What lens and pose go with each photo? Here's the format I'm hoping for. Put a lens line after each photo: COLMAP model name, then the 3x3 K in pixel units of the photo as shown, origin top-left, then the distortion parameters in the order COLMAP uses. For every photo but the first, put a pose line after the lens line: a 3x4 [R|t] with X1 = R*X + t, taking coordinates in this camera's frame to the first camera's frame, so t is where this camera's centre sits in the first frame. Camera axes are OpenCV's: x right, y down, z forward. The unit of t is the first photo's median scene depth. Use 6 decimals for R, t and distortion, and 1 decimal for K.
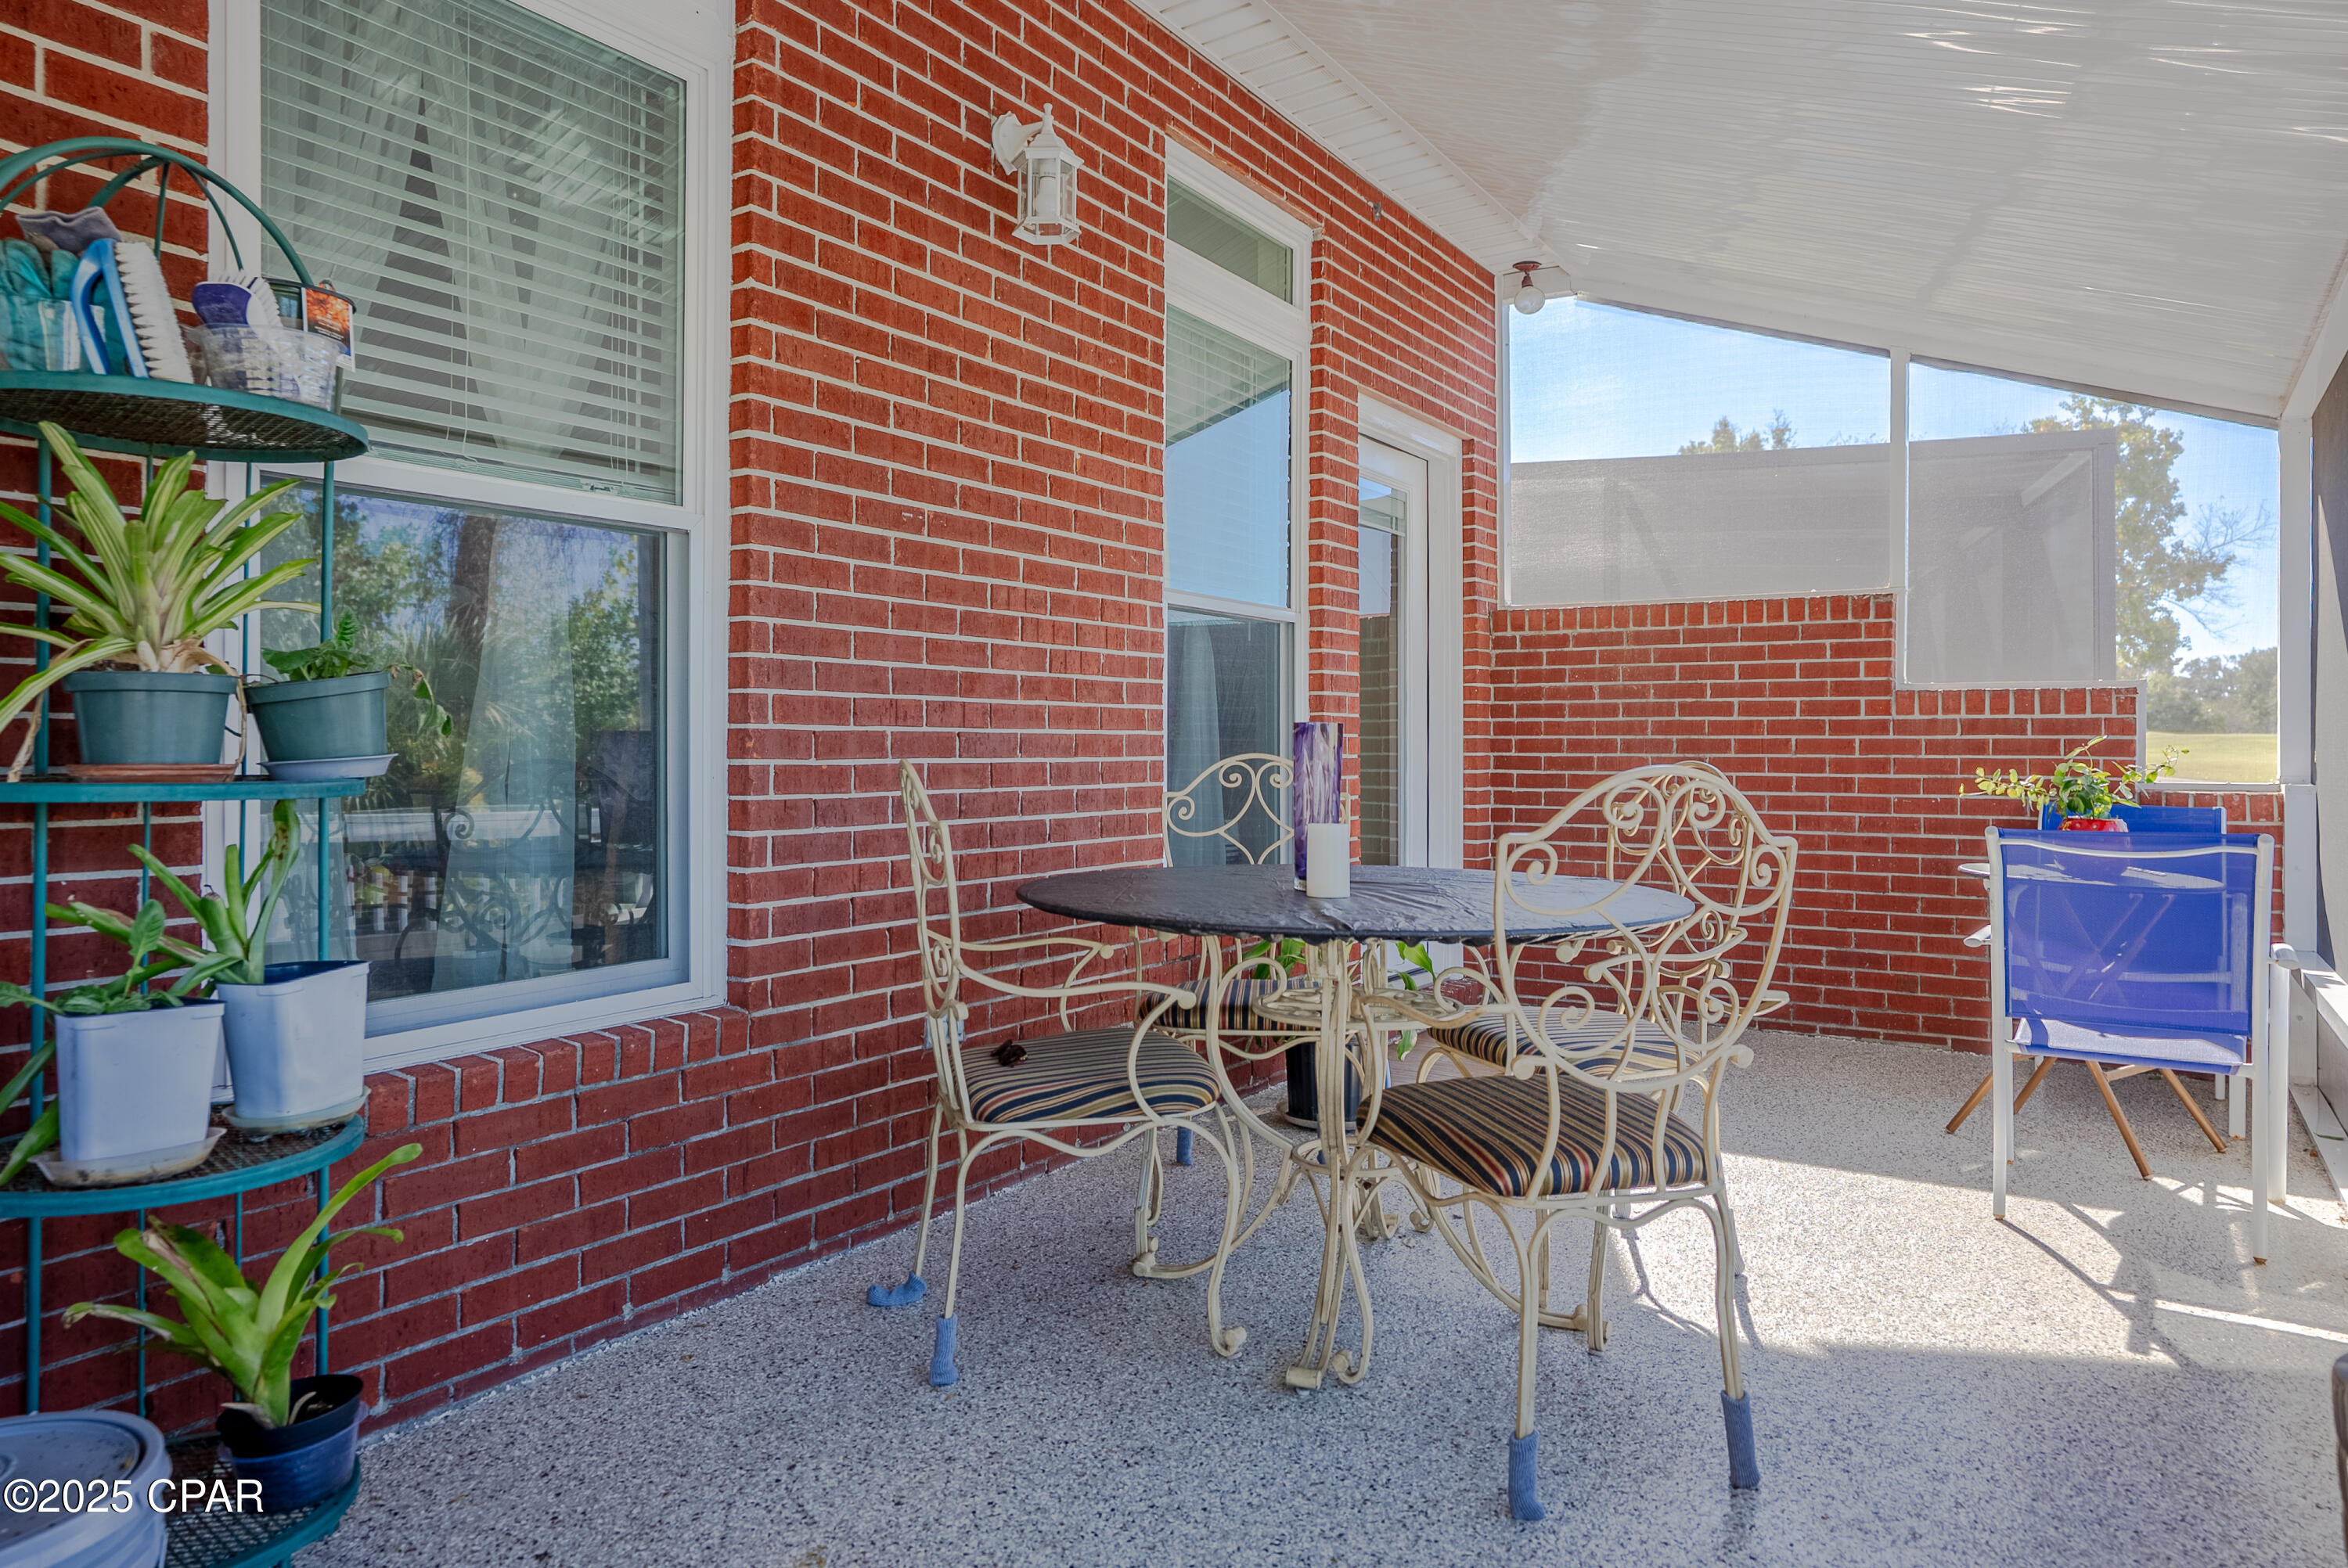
lens RADIAL K [[1460.0, 0, 1185.5], [0, 1460.0, 763.4], [0, 0, 1]] dist [-0.025515, 0.004437]
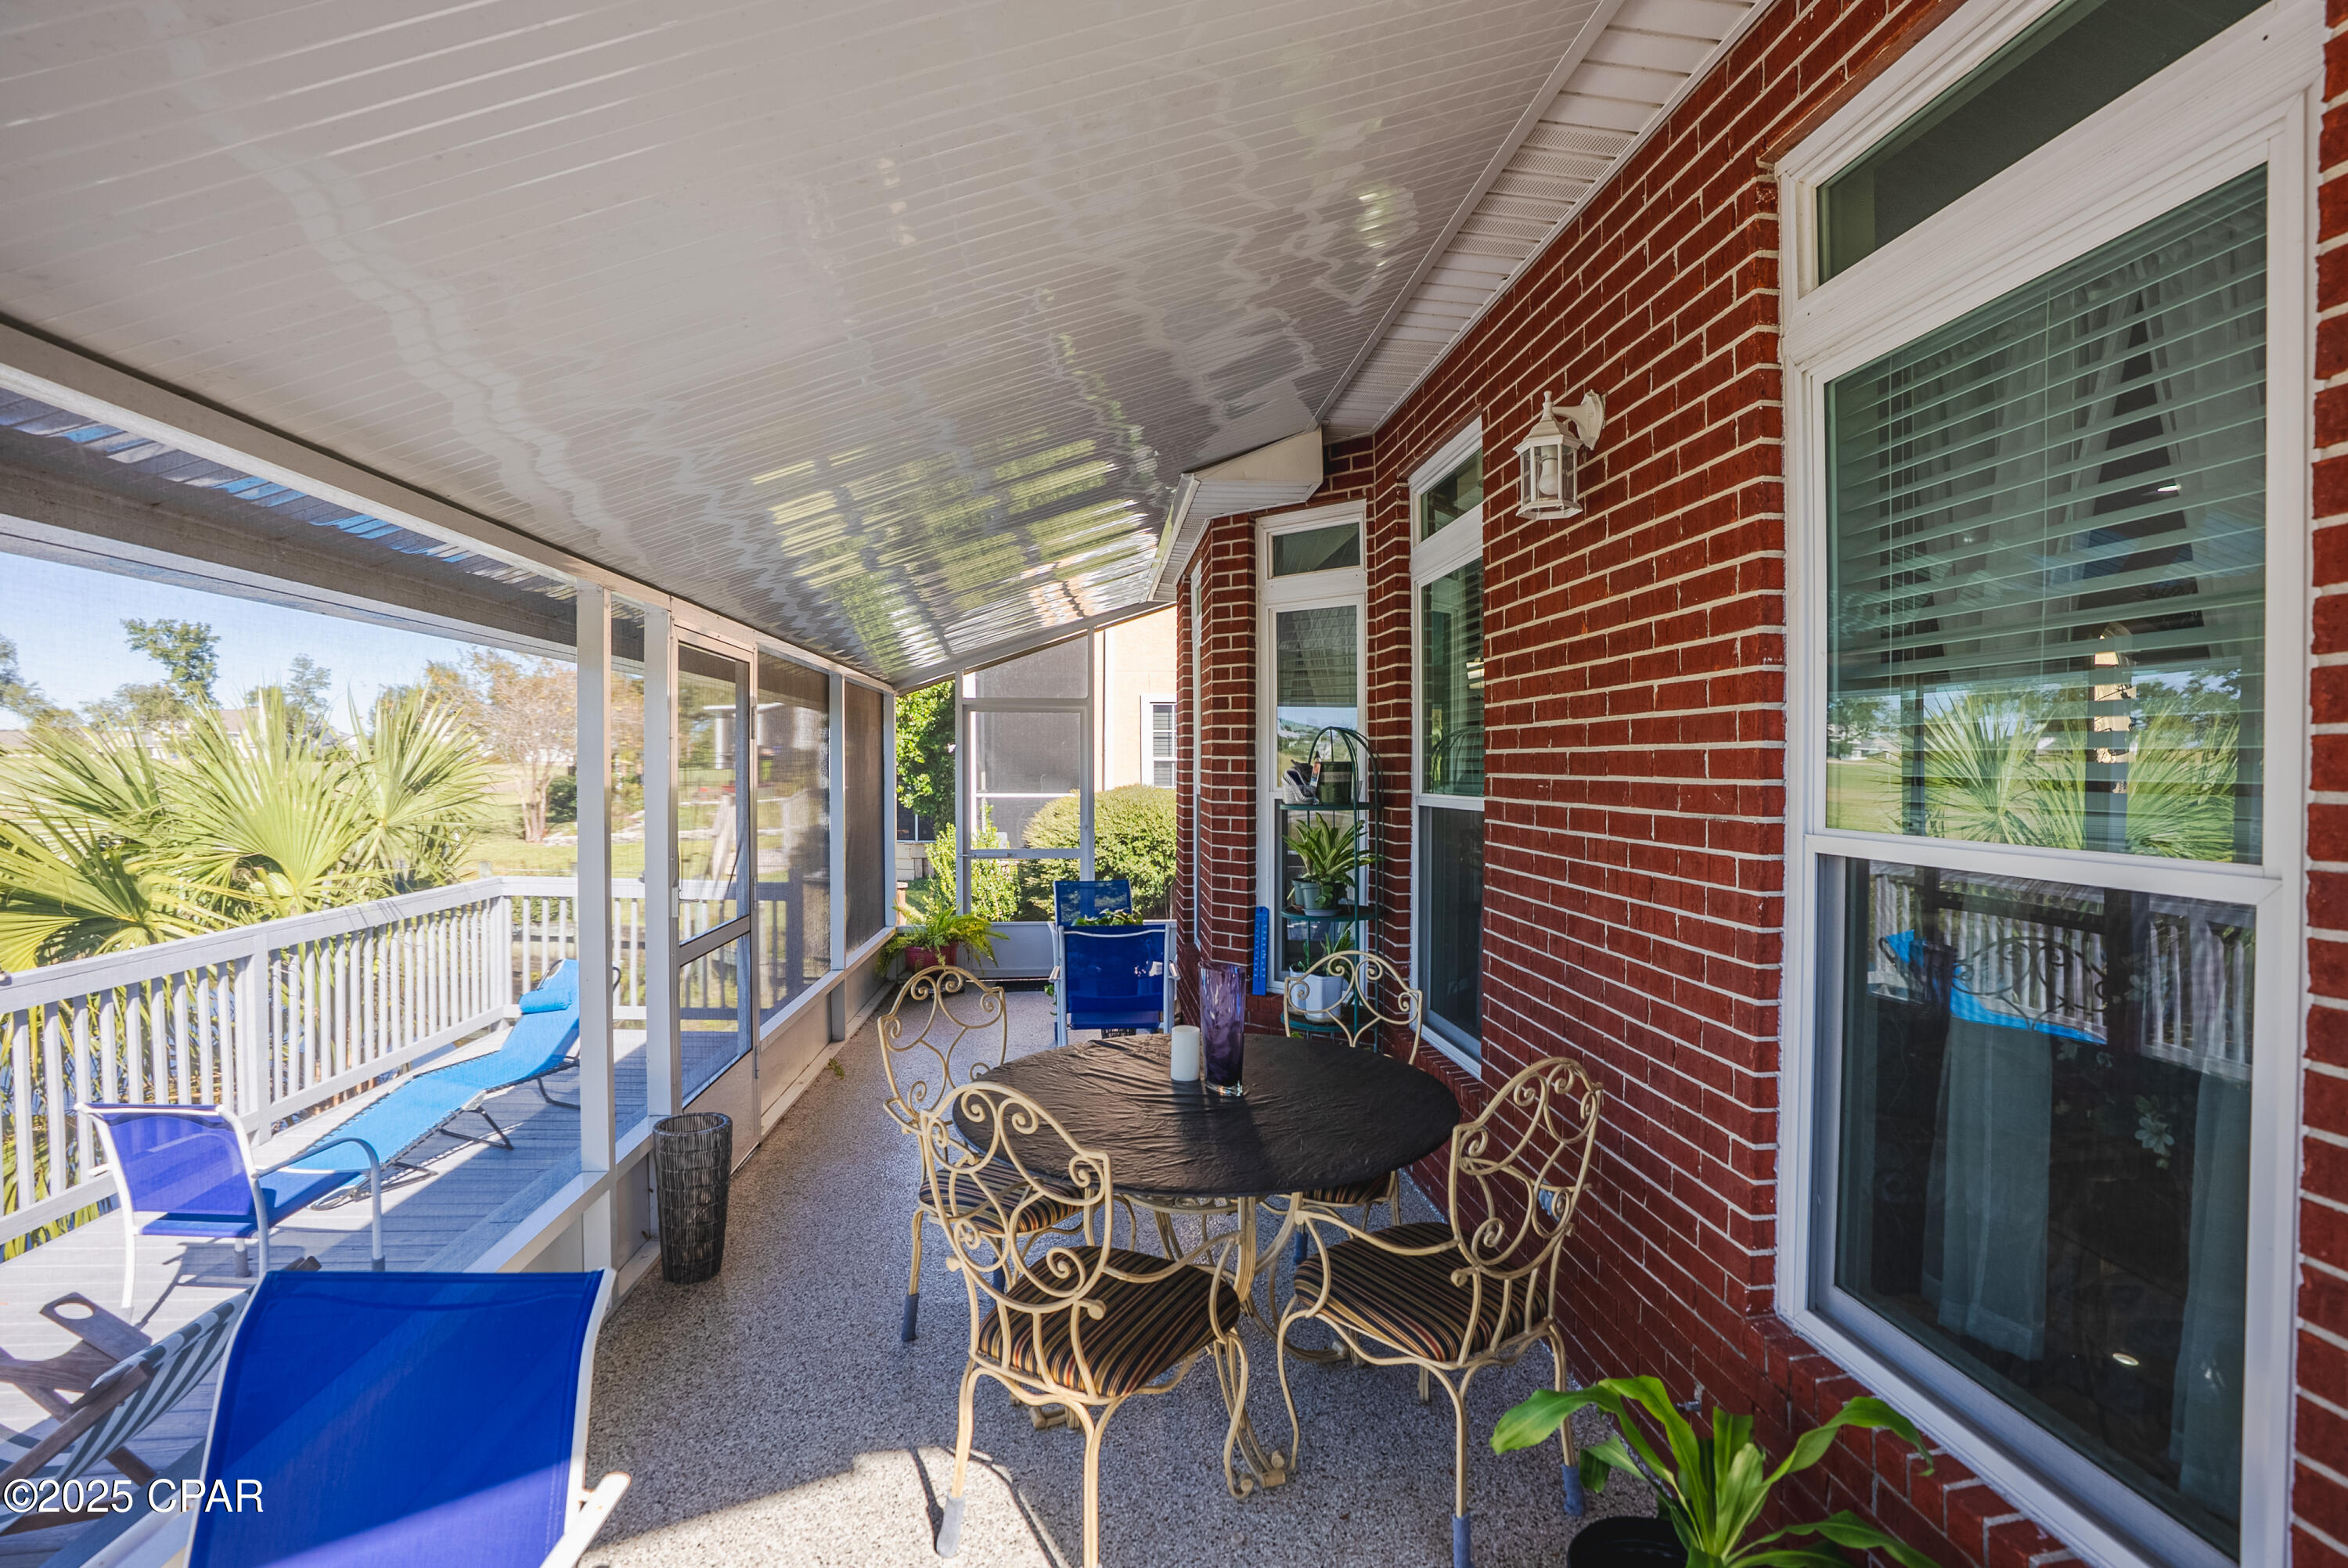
lens RADIAL K [[1122.7, 0, 1160.6], [0, 1122.7, 790.7], [0, 0, 1]] dist [0.006292, 0.002577]
pose [[-0.794314, 0.019153, -0.607205, 0.405825], [-0.003083, 0.999363, 0.035556, -0.120011], [0.607500, 0.030115, -0.793749, 0.947361]]
